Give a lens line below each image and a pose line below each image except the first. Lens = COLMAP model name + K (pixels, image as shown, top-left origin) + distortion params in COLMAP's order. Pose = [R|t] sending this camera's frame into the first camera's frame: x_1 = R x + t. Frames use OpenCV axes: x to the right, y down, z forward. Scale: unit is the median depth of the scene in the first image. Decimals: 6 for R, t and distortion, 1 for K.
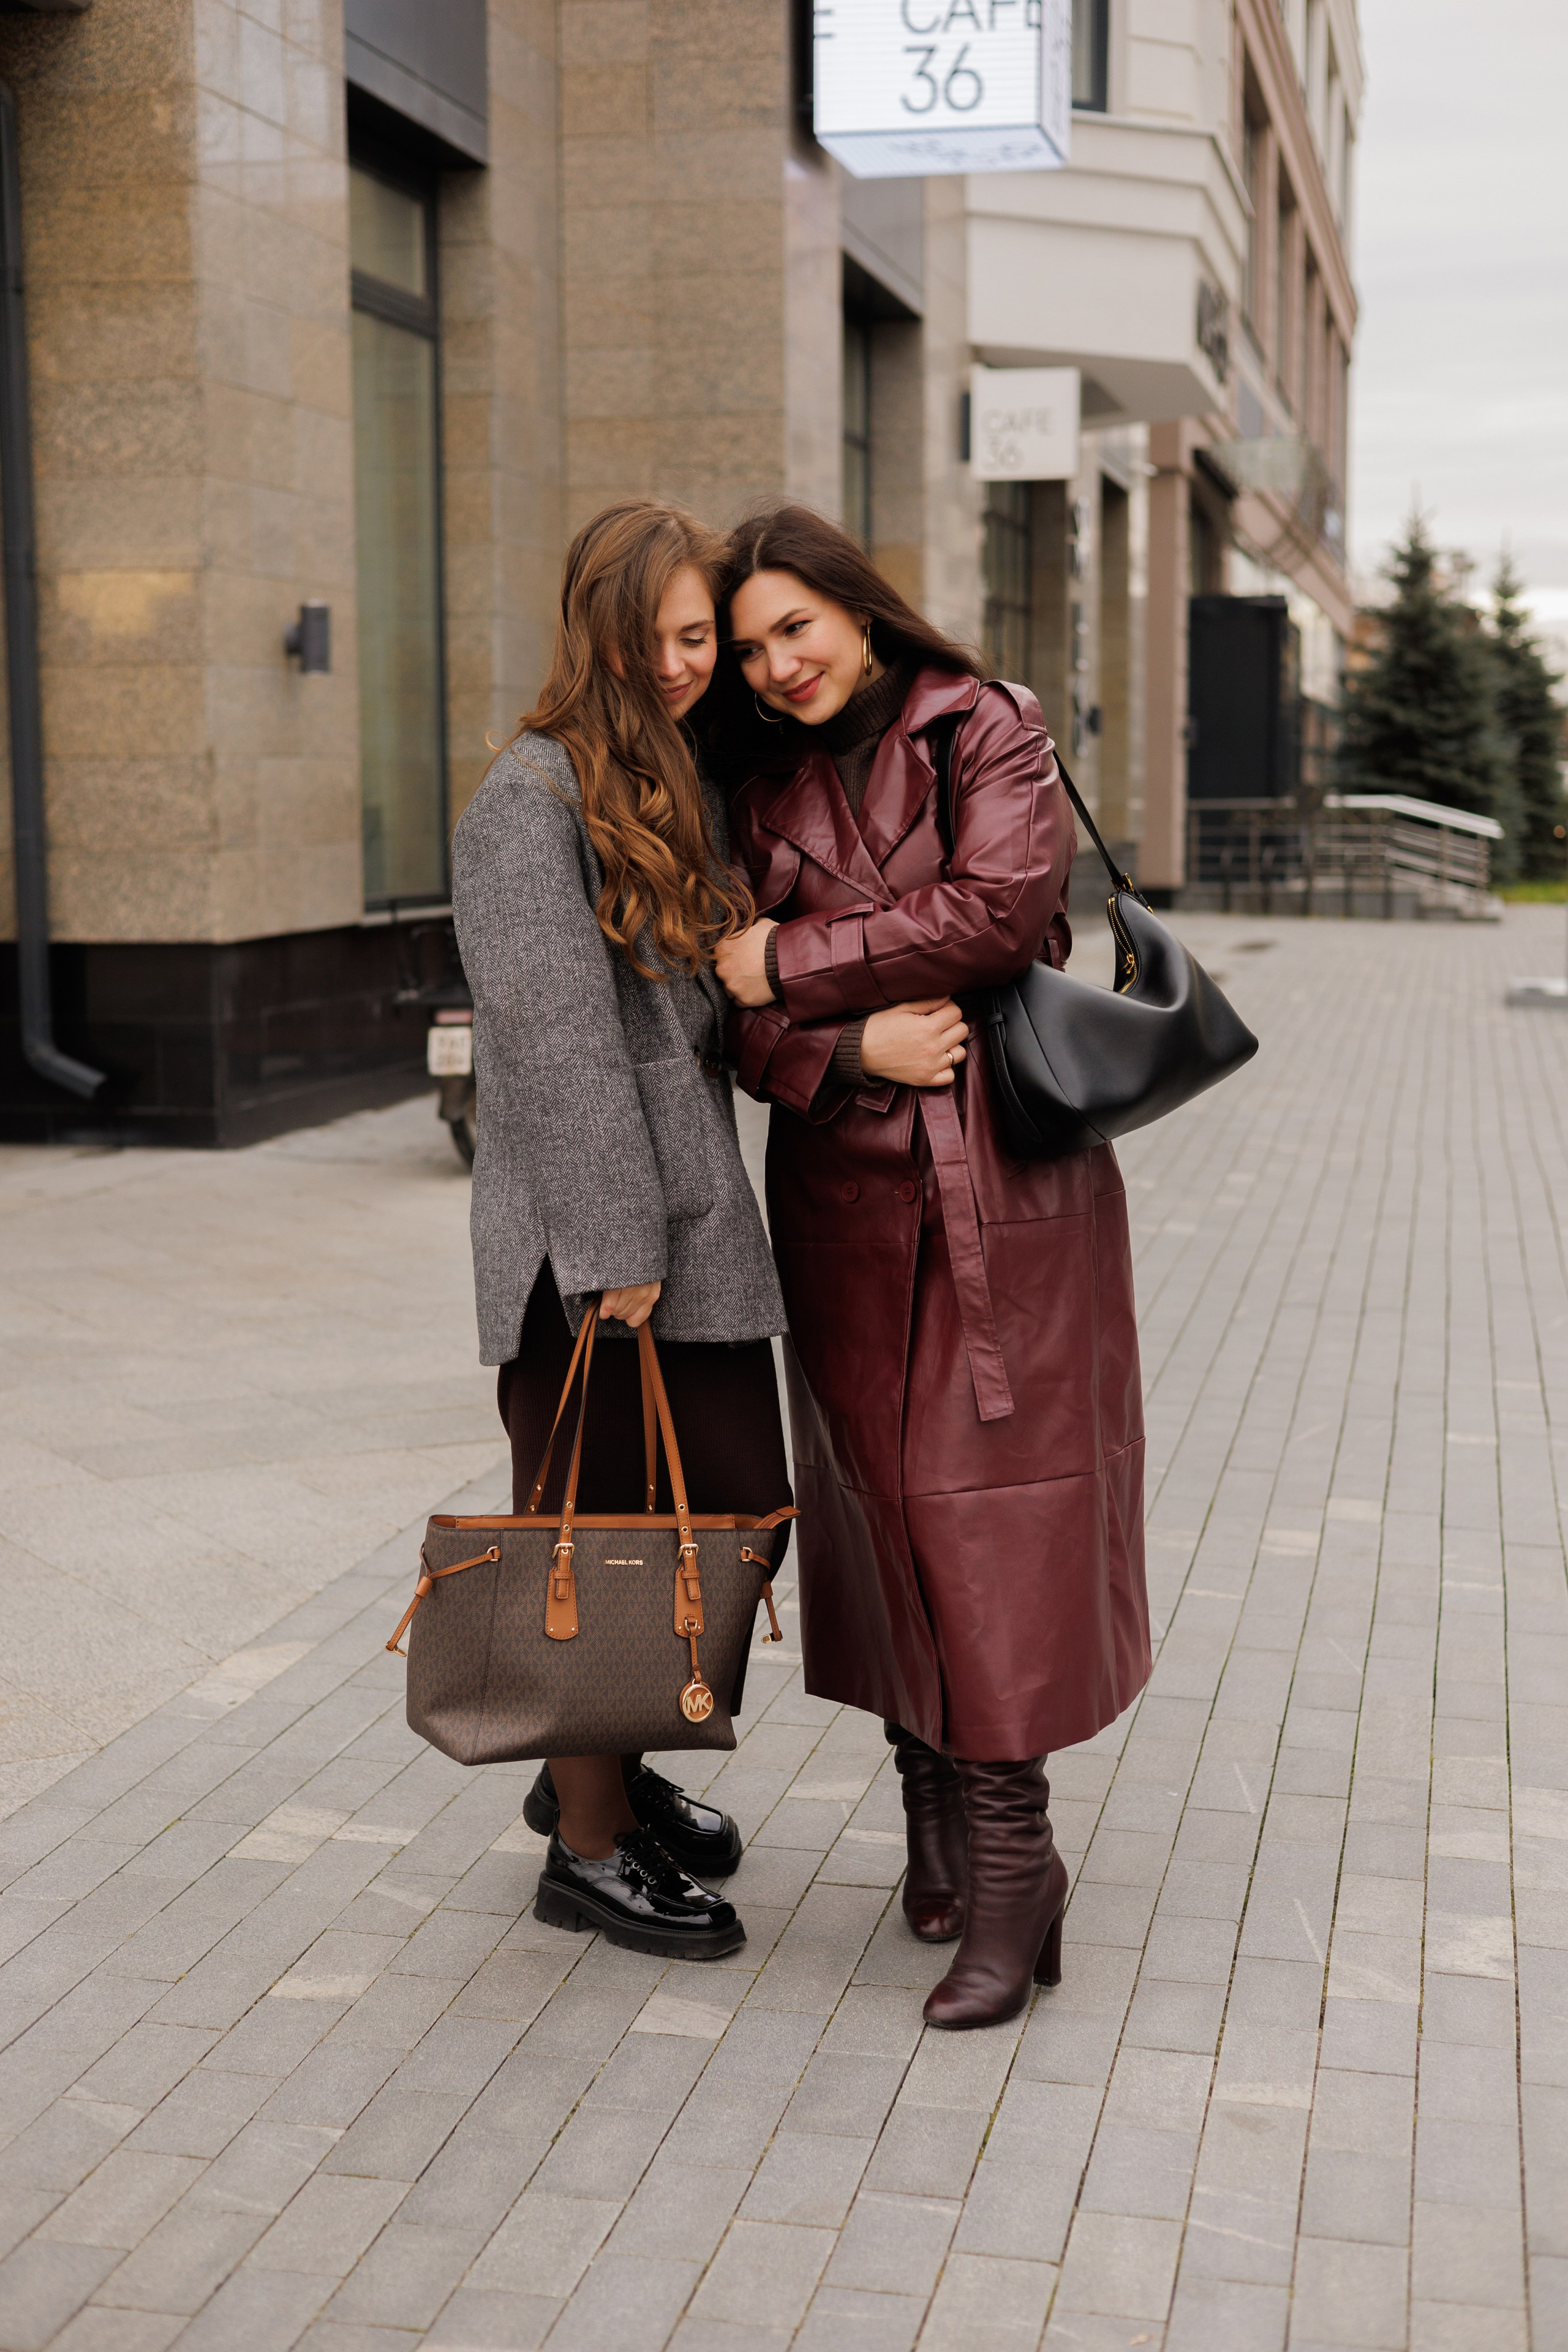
lens RADIAL K [[3159.5, 0, 777.7], [0, 3159.5, 1177.9], [0, 0, 1]] dist [0.023207, 0.000000]
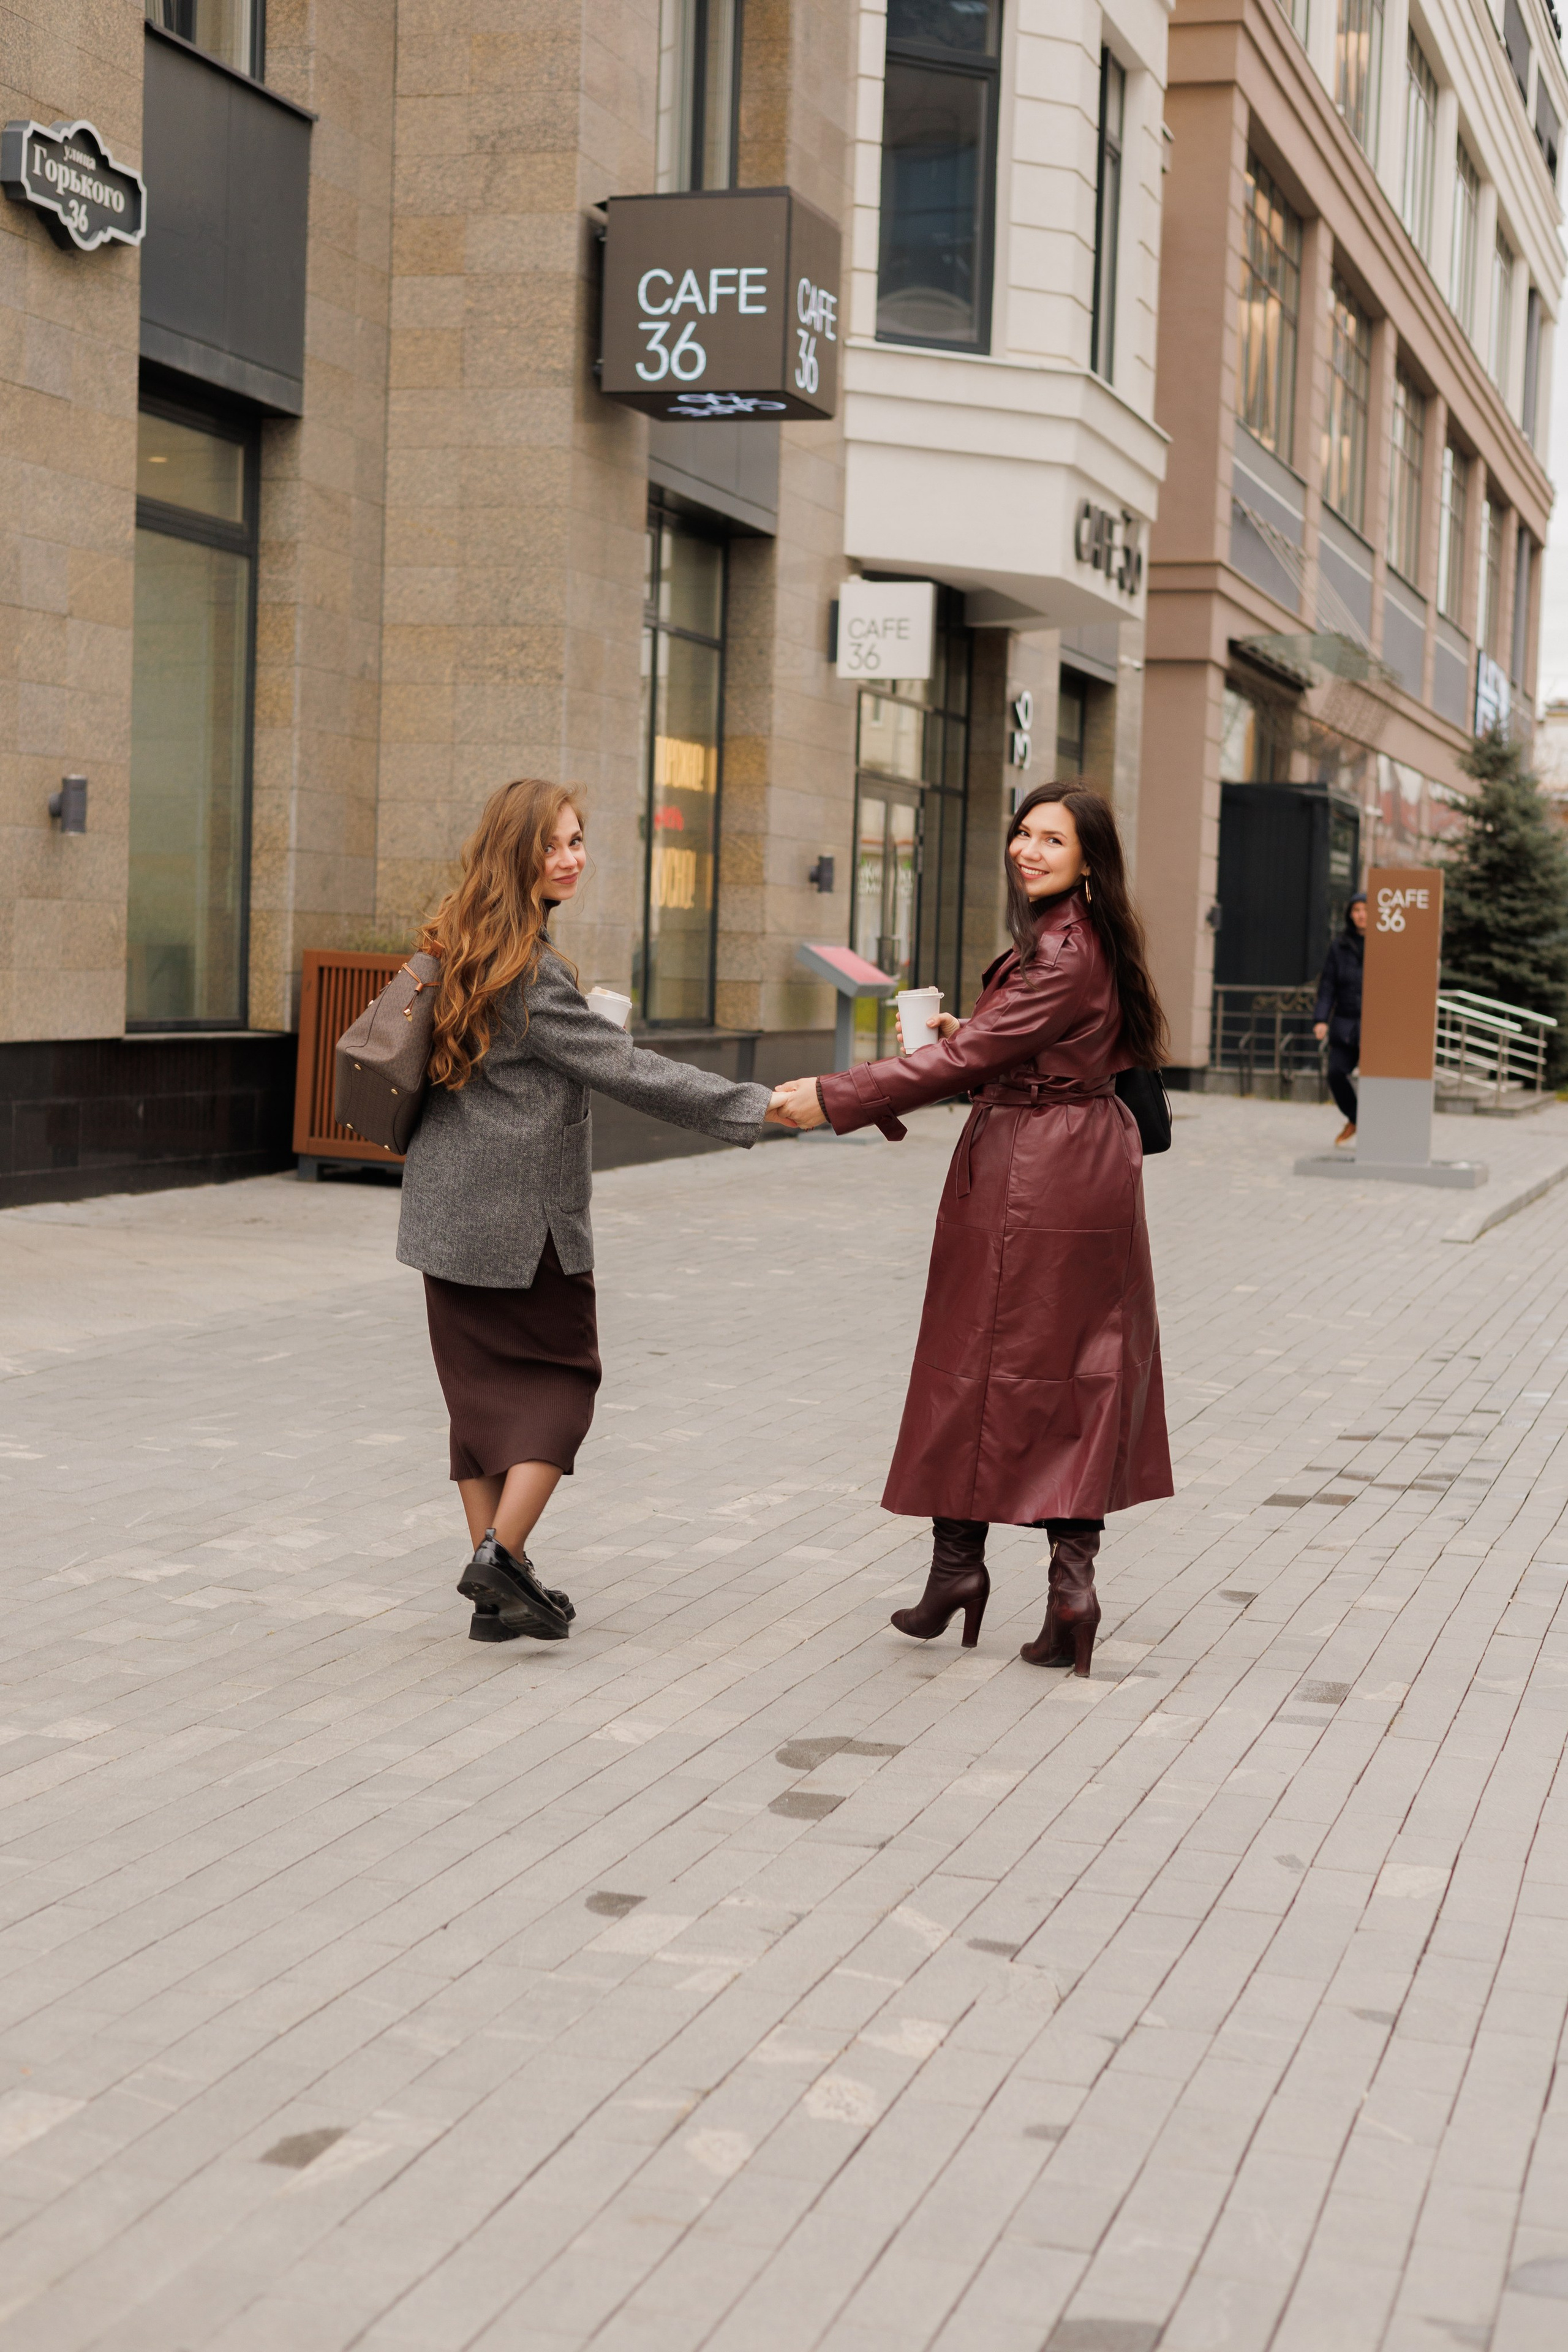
lens RADIAL K [[3398.5, 0, 787.0], [0, 3398.5, 1177.0], [0, 0, 1]] dist [0.039952, 0.000000]
pose [[0.996783, 0.043476, -0.067331, 0.178035], [-0.047374, 0.997225, -0.057425, 0.029941], [0.064647, 0.060430, 0.996077, -0.235941]]
